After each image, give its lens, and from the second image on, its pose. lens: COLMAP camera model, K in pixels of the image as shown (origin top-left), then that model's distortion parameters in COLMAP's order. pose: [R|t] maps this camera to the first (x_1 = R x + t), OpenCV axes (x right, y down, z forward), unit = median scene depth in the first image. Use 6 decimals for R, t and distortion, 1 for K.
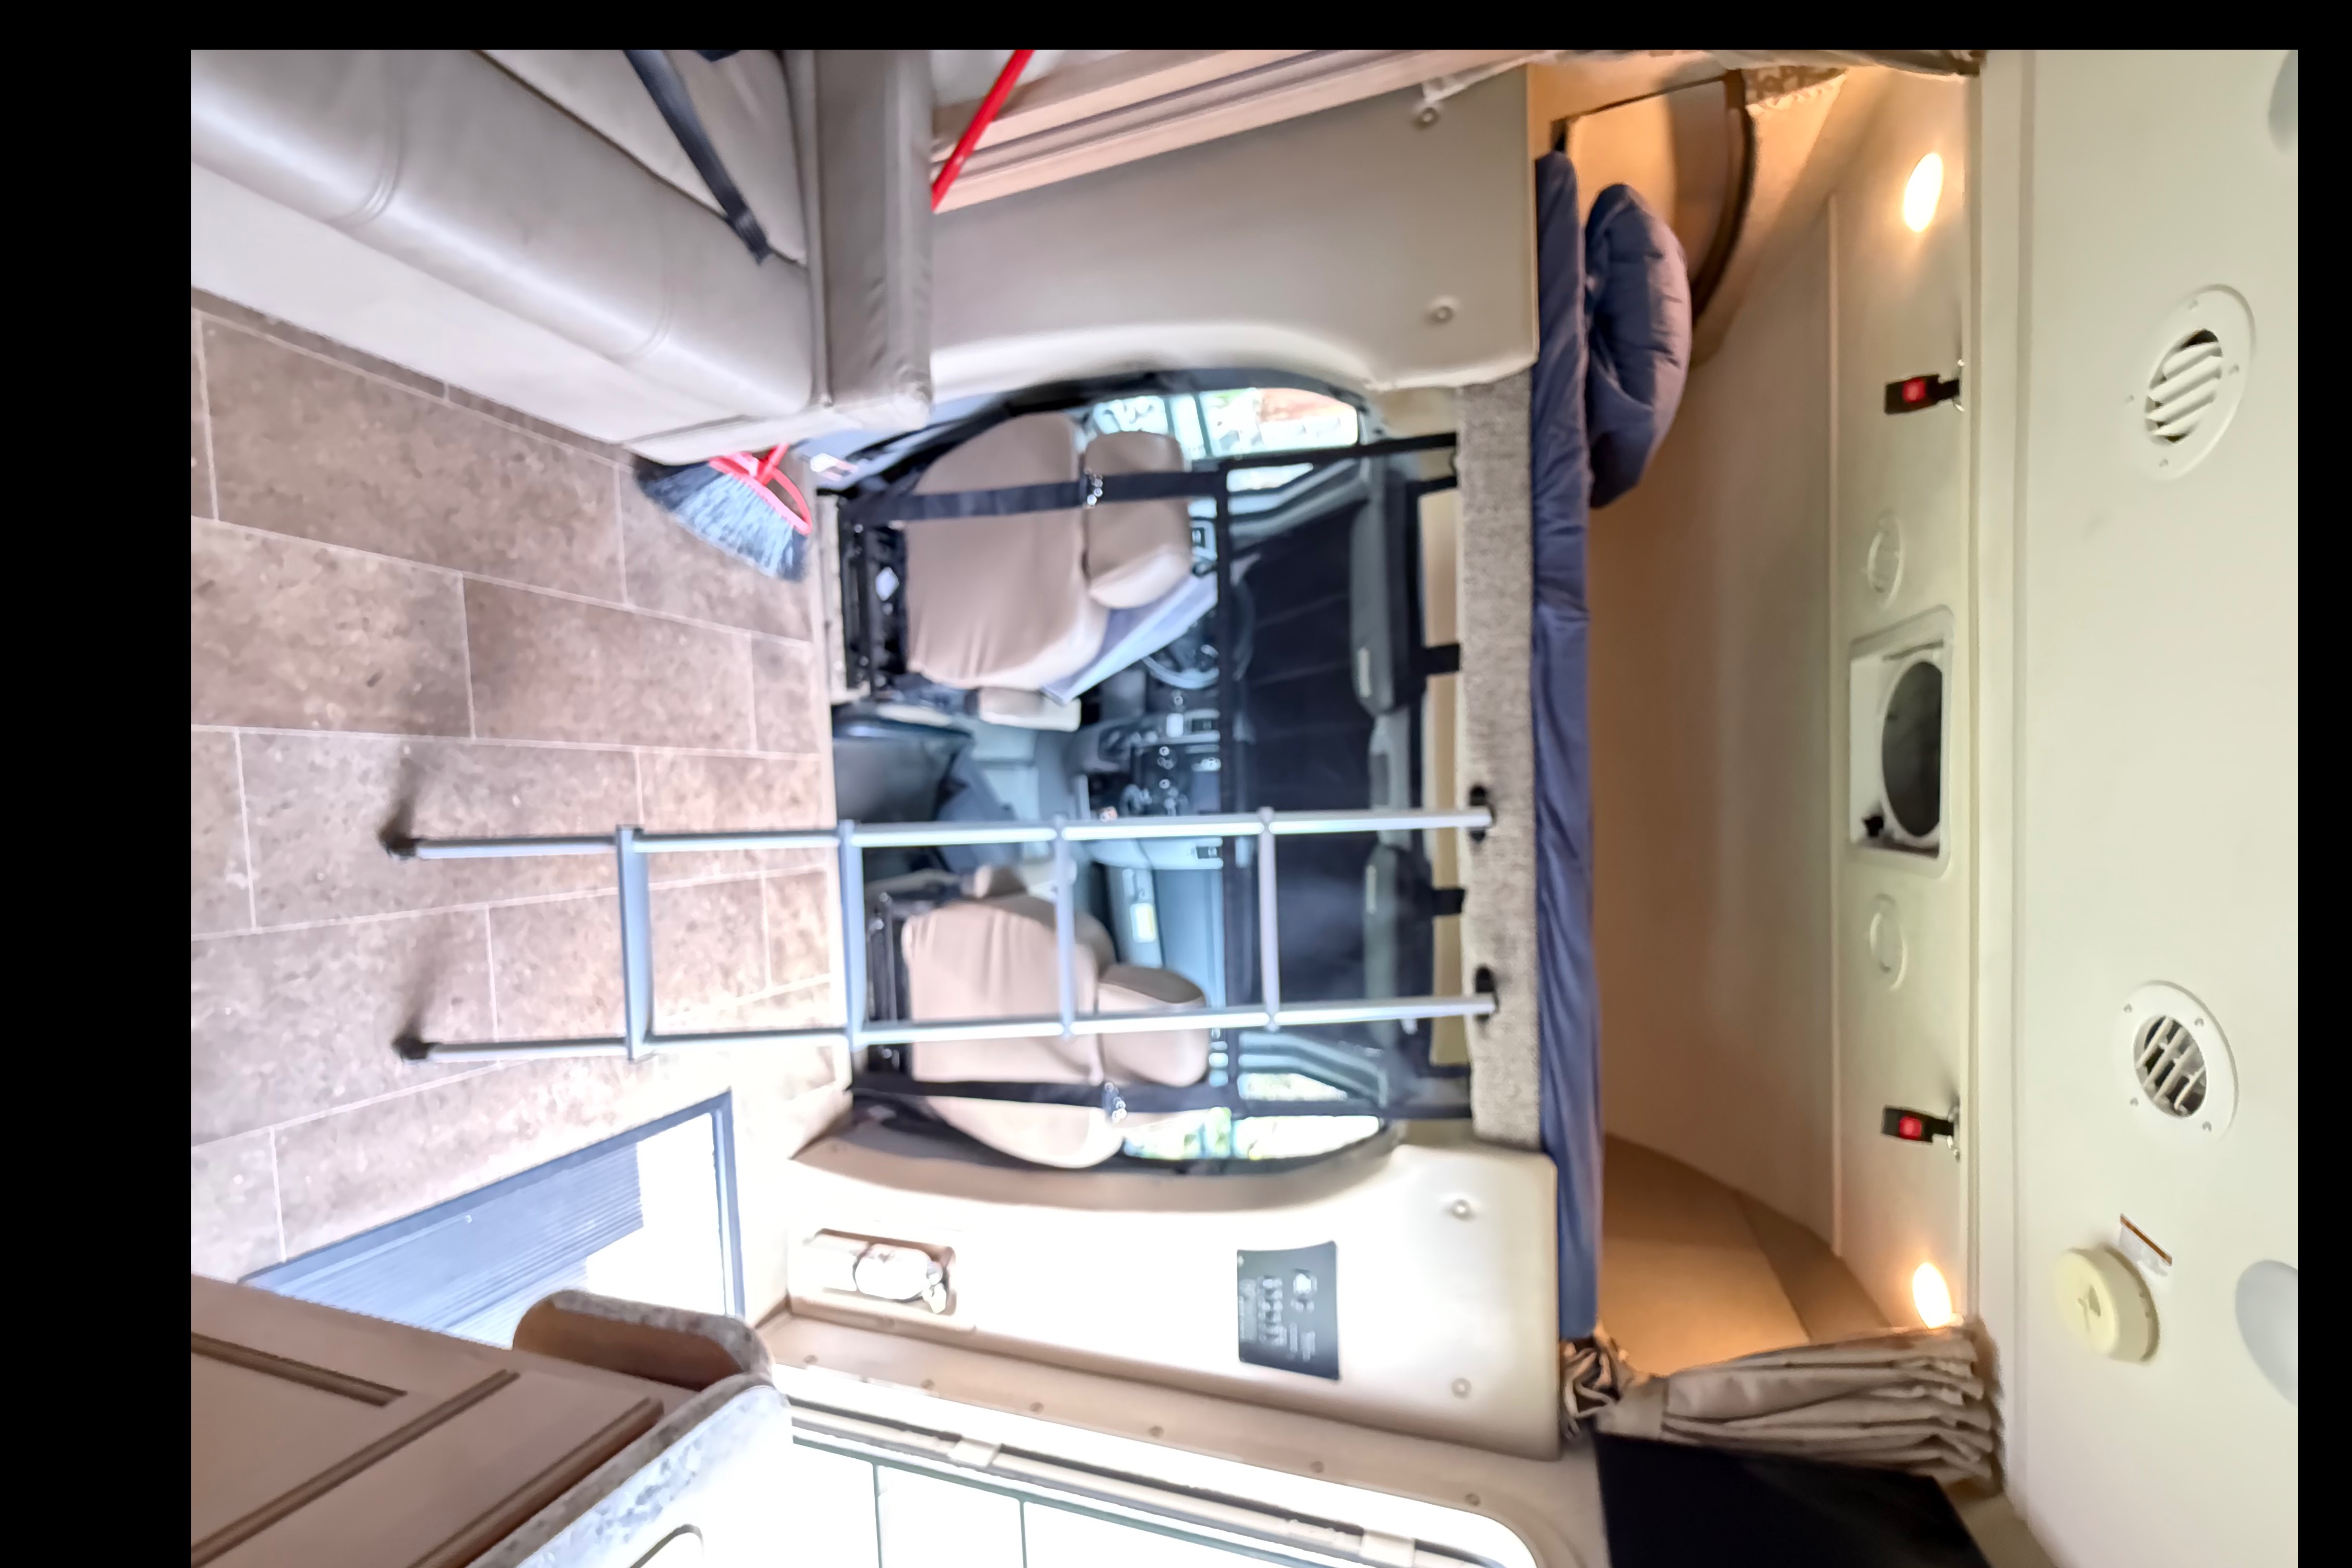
lens RADIAL K [[861.7, 0, 1251.5], [0, 861.7, 838.3], [0, 0, 1]] dist [-0.000489, 0.000075]
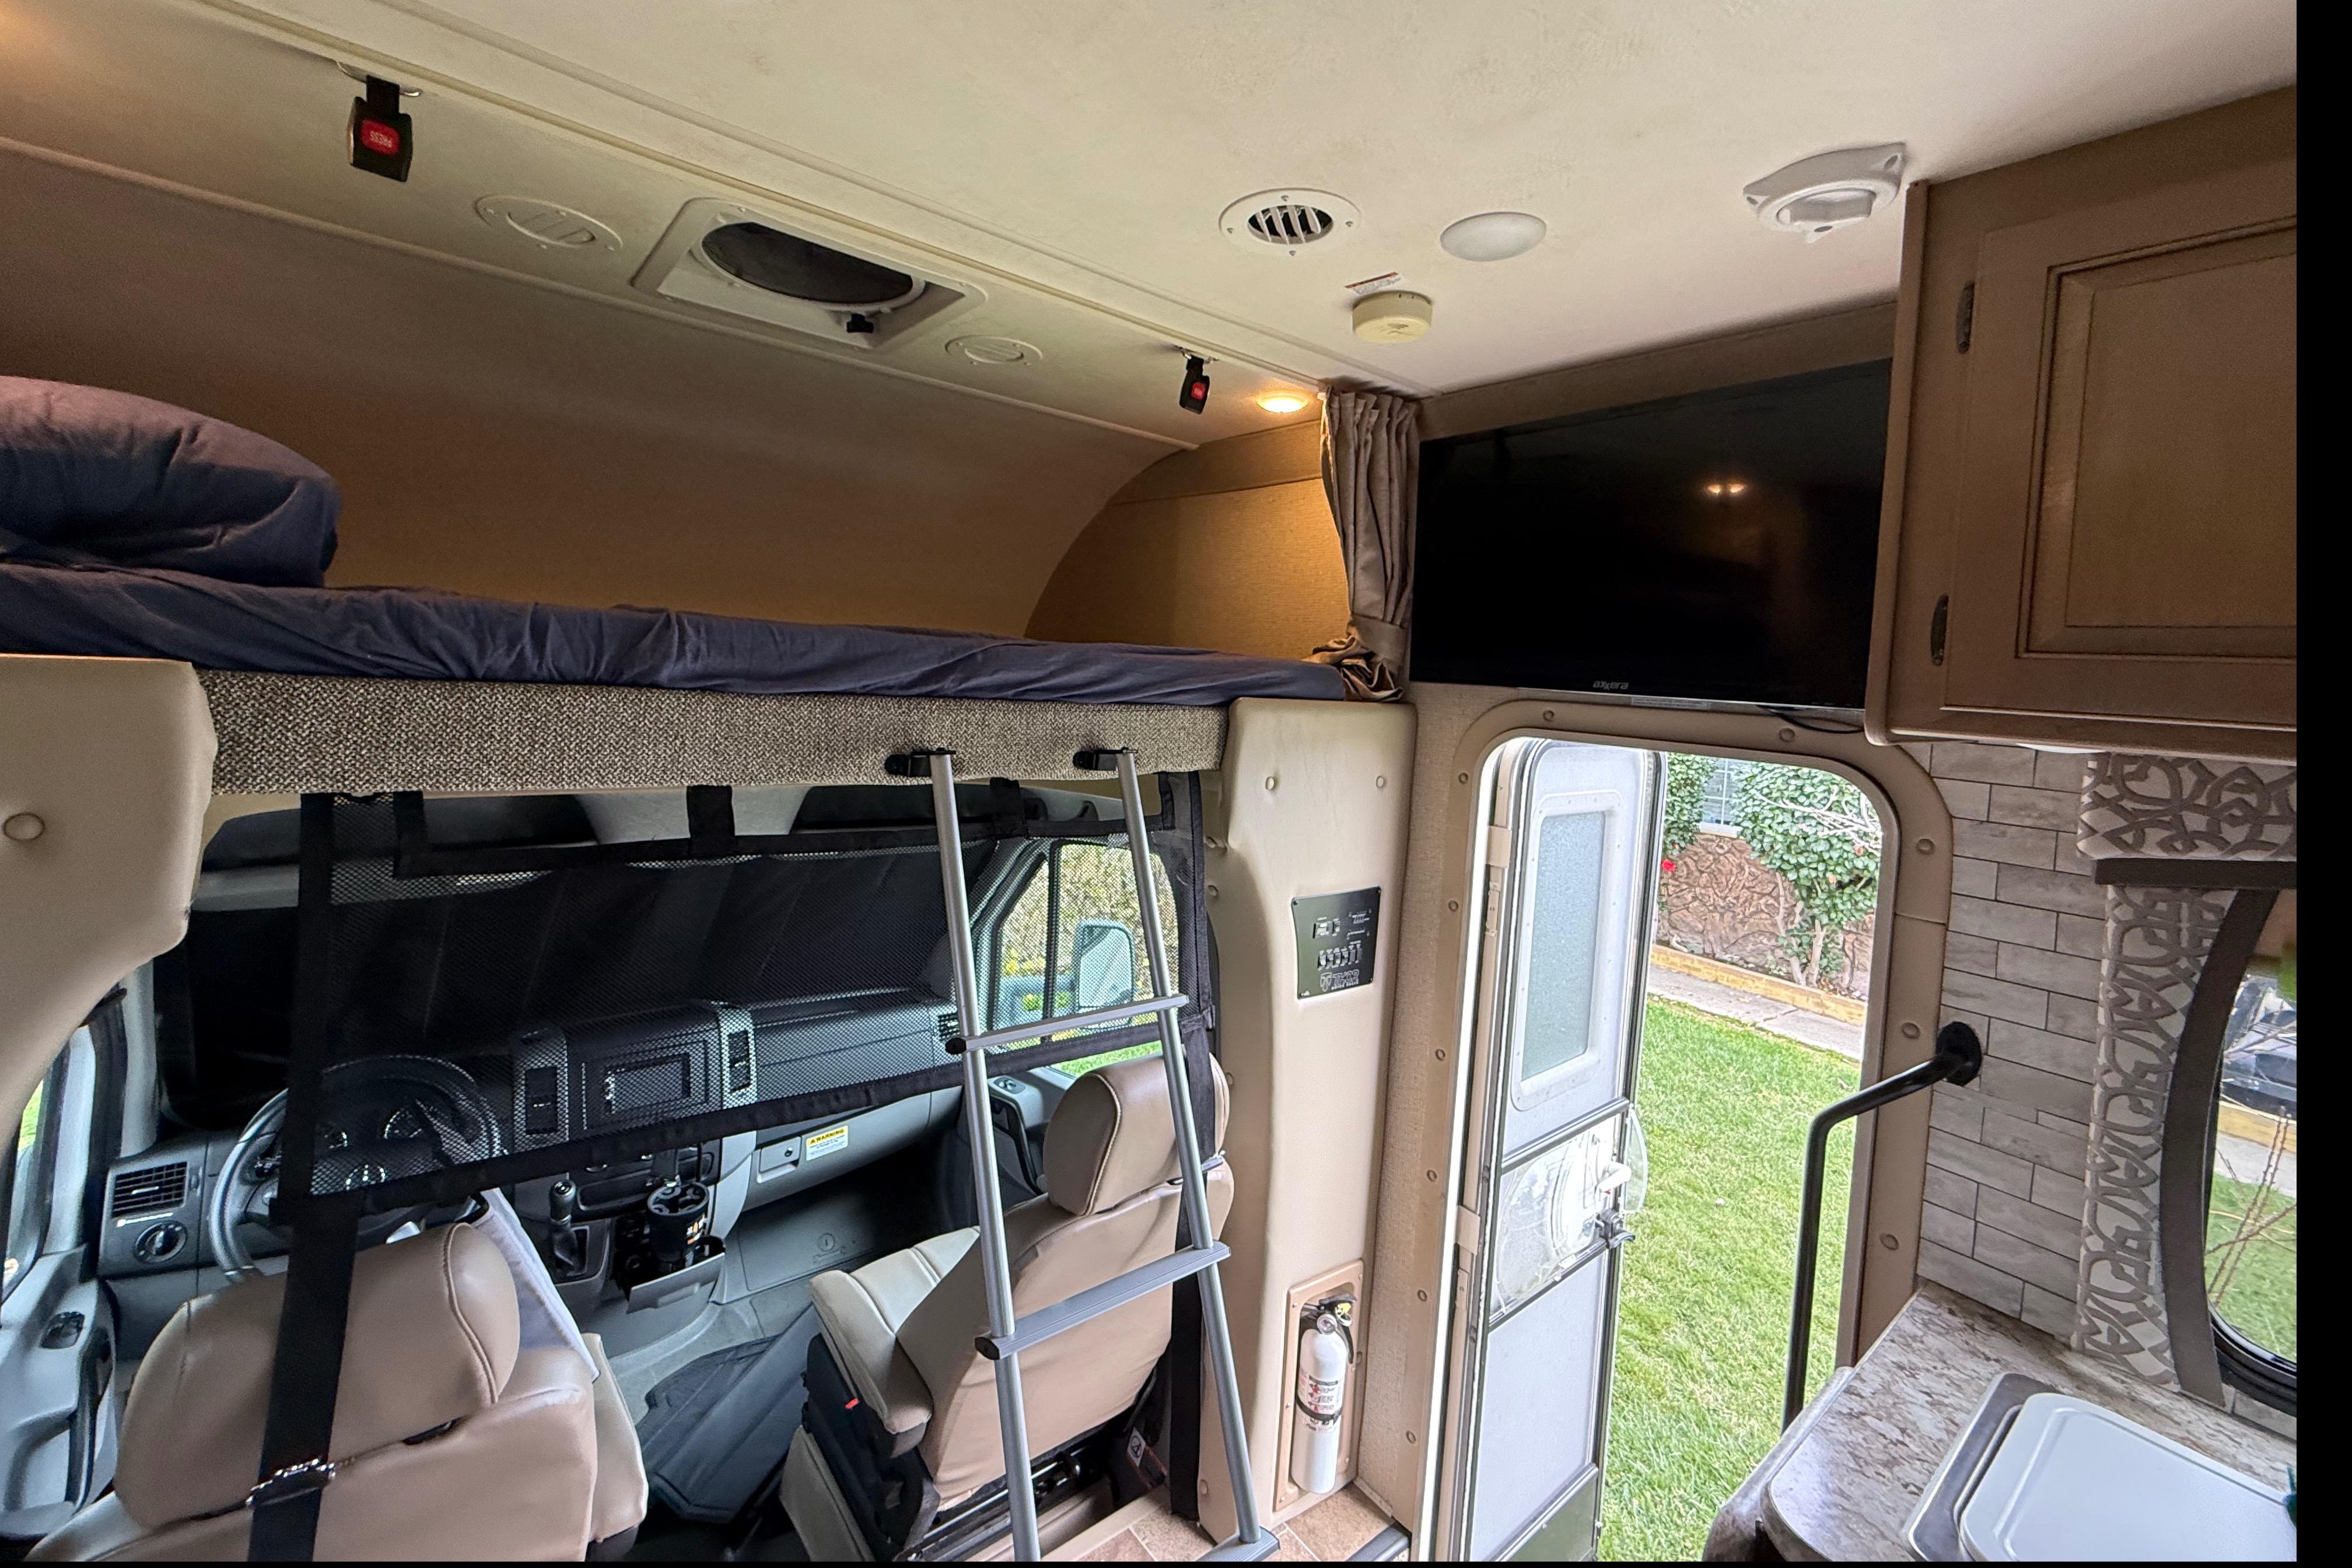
lens RADIAL K [[936.1, 0, 1172.0], [0, 936.1, 687.6], [0, 0, 1]] dist [-0.011391, 0.000122]
pose [[-0.089182, -0.968064, 0.234307, 0.107594], [0.819732, 0.062287, 0.569351, -0.347081], [-0.565762, 0.242844, 0.787998, 0.152946]]
